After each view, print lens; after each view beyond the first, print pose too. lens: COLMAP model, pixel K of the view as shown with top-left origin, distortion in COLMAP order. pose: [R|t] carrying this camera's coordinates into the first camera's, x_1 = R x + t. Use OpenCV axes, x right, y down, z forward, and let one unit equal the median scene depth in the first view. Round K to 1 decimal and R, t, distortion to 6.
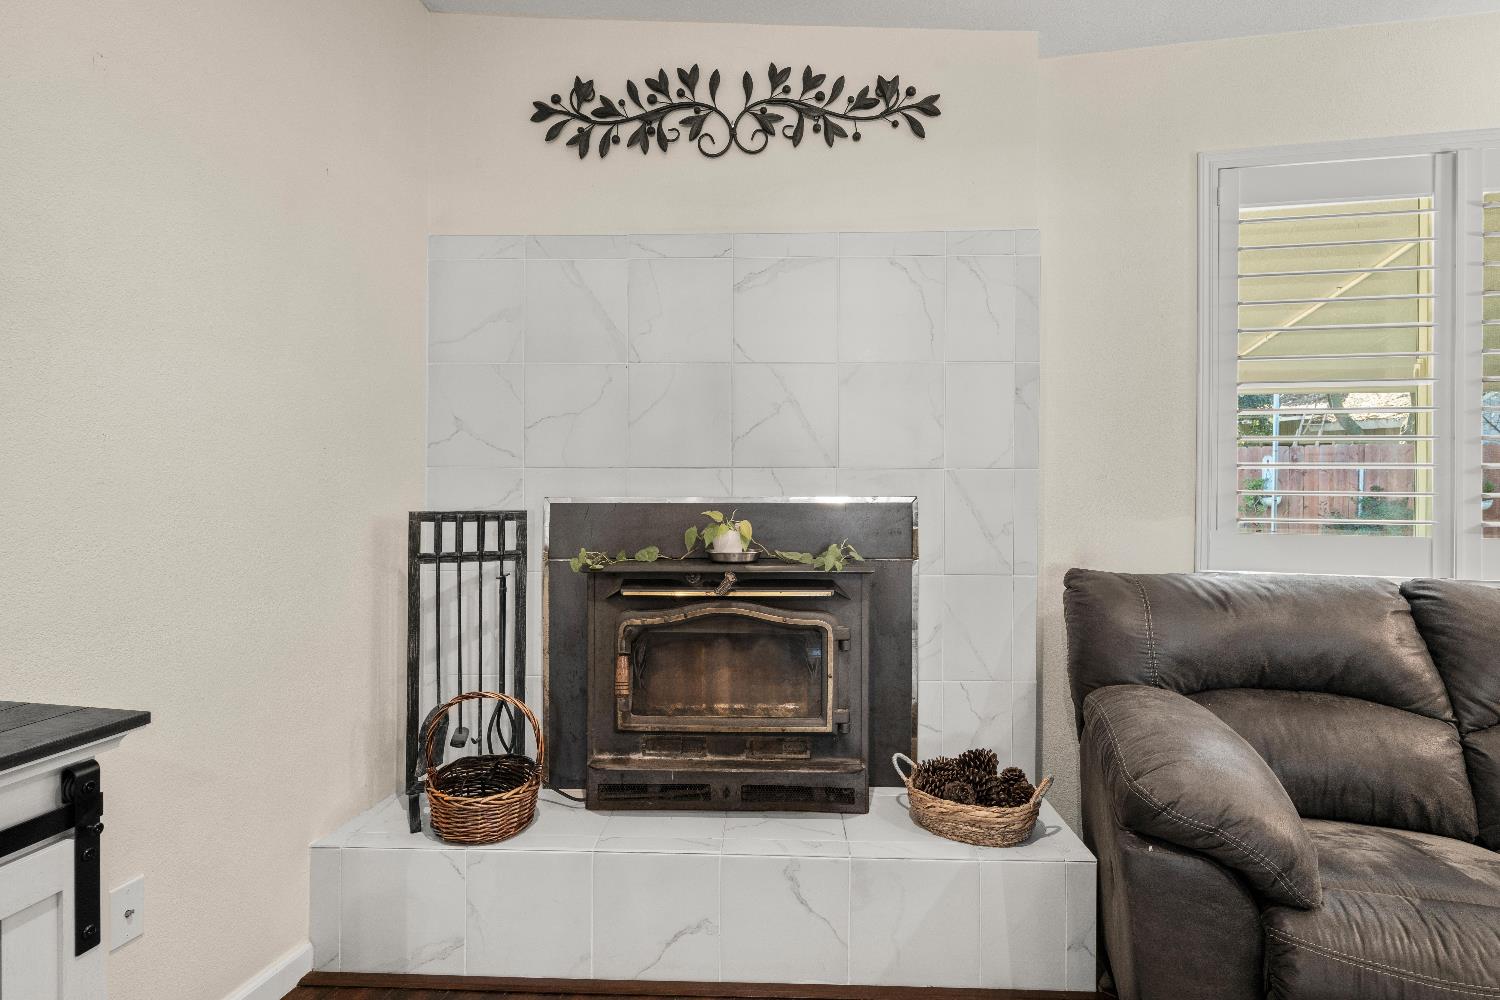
lens RADIAL K [[834.0, 0, 744.2], [0, 834.0, 486.2], [0, 0, 1]] dist [0.005742, -0.000383]
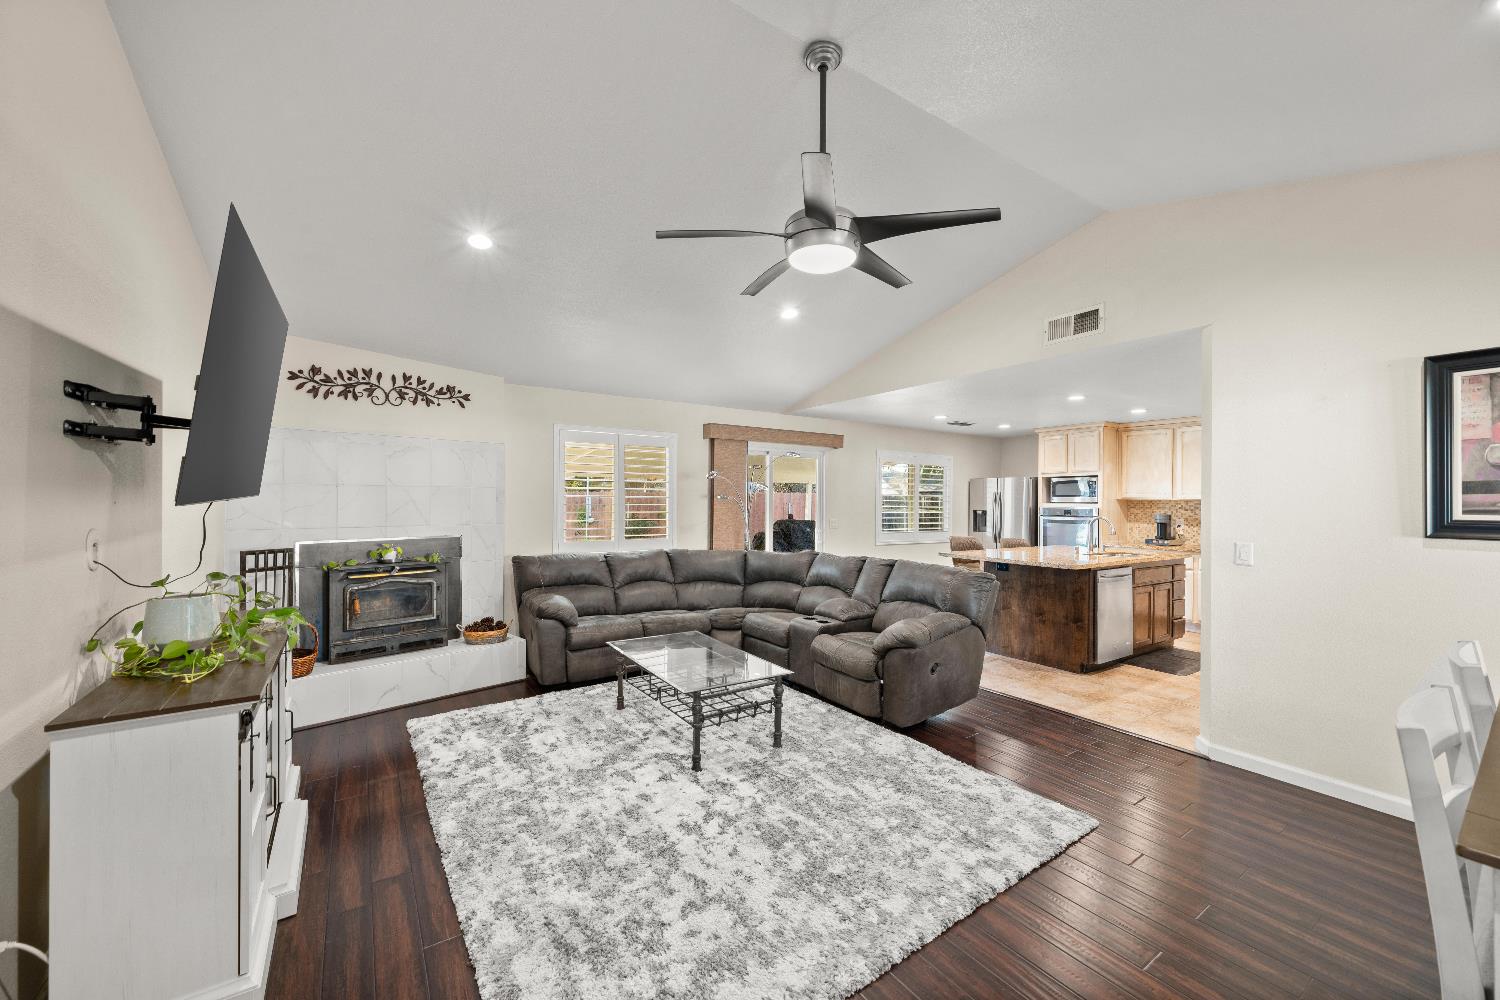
lens RADIAL K [[585.2, 0, 749.8], [0, 585.2, 497.8], [0, 0, 1]] dist [-0.000365, 0.000560]
pose [[0.677360, 0.003922, 0.735641, -0.605637], [-0.001210, 0.999990, -0.004218, -0.107637], [-0.735651, 0.001967, 0.677358, -1.090863]]
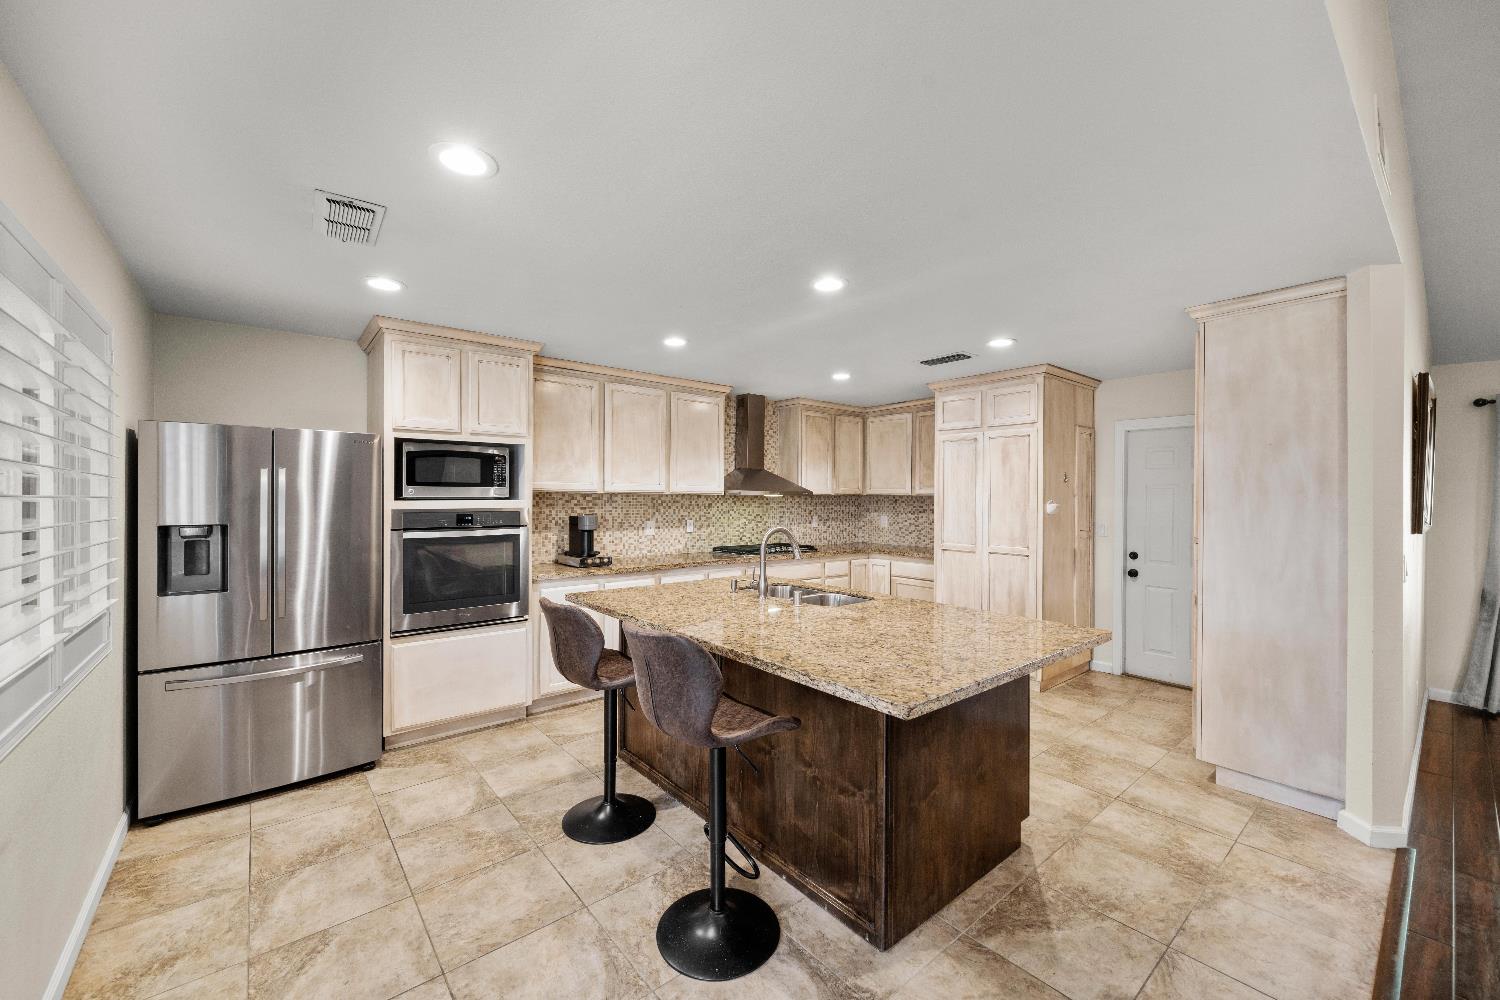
lens RADIAL K [[591.7, 0, 750.5], [0, 591.7, 496.3], [0, 0, 1]] dist [0.000125, -0.000409]
pose [[-0.804053, -0.009608, 0.594480, 1.515747], [-0.007811, 0.999954, 0.005597, -0.116934], [-0.594506, -0.000143, -0.804091, 0.611486]]
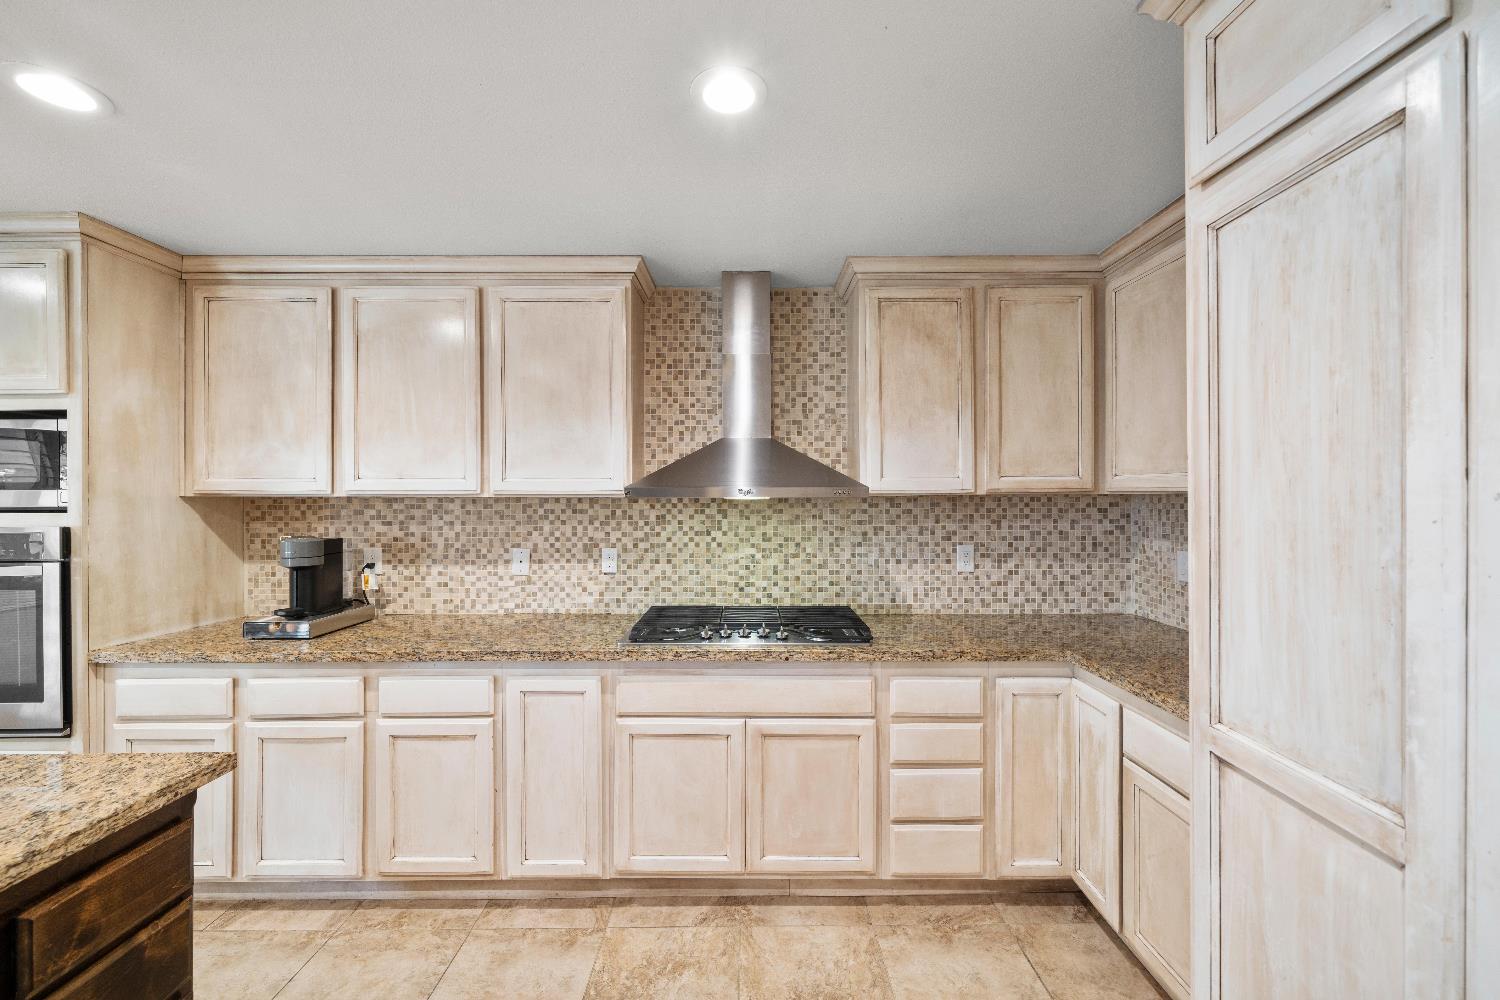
lens RADIAL K [[591.7, 0, 747.4], [0, 591.7, 498.0], [0, 0, 1]] dist [0.000125, -0.000409]
pose [[-0.238605, -0.005697, 0.971100, 1.890730], [0.005953, 0.999955, 0.007329, -0.114277], [-0.971098, 0.007529, -0.238561, -1.109988]]
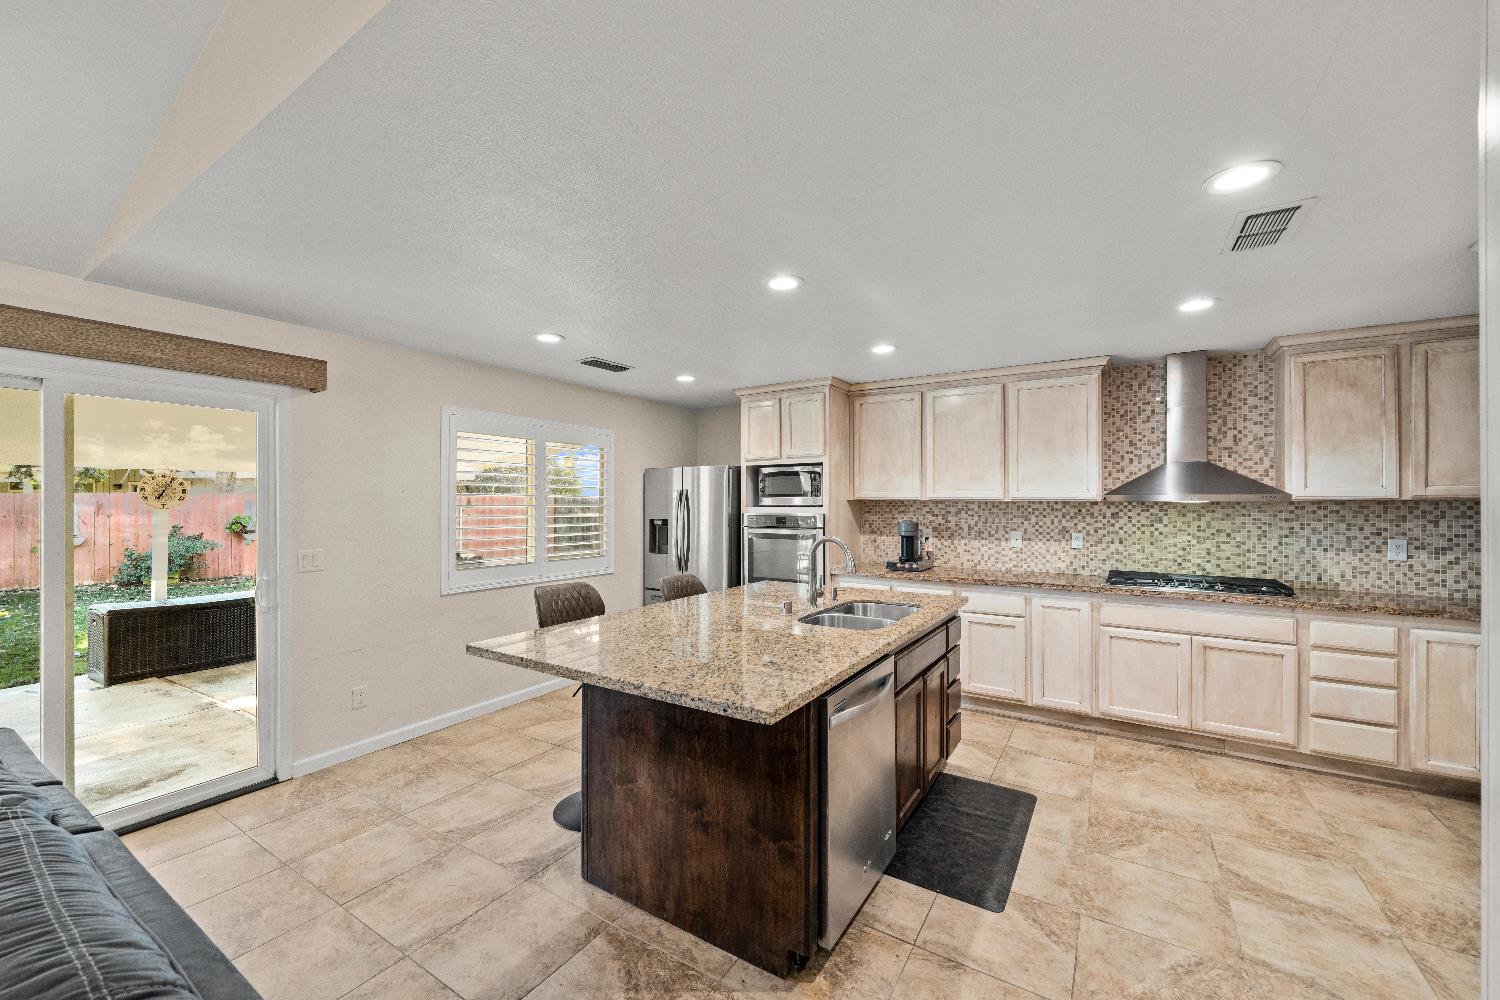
lens RADIAL K [[591.7, 0, 749.9], [0, 591.7, 501.3], [0, 0, 1]] dist [0.000125, -0.000409]
pose [[0.321313, -0.006109, 0.946953, 0.997123], [0.007218, 0.999966, 0.004002, -0.122866], [-0.946945, 0.005549, 0.321347, -0.746493]]
